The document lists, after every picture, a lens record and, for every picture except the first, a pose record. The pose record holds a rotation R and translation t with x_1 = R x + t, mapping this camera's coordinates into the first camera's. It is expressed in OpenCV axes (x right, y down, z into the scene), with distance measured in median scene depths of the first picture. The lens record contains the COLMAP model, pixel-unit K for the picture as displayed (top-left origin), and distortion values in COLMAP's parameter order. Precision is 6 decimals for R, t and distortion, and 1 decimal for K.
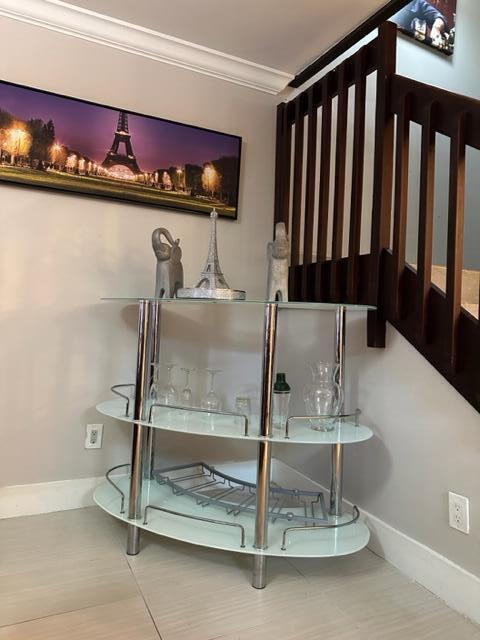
lens RADIAL K [[451.5, 0, 240.0], [0, 451.5, 319.8], [0, 0, 1]] dist [0.045711, -0.067051]
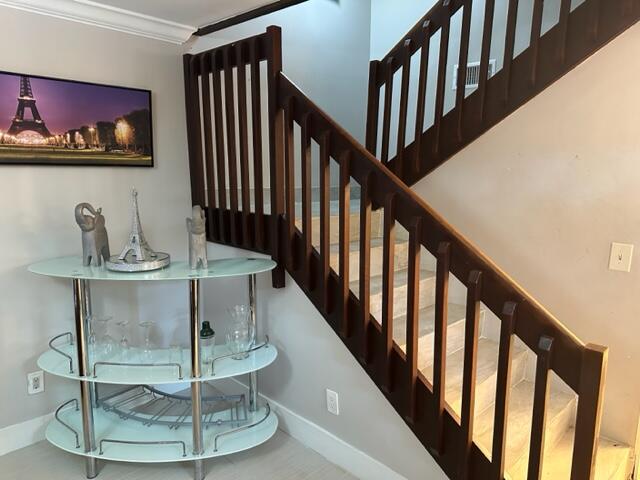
lens RADIAL K [[451.5, 0, 324.5], [0, 451.5, 241.2], [0, 0, 1]] dist [0.045711, -0.067051]
pose [[0.939932, -0.085762, 0.330413, 0.003788], [0.027725, 0.983908, 0.176514, -0.287308], [-0.340234, -0.156751, 0.927184, -0.235217]]
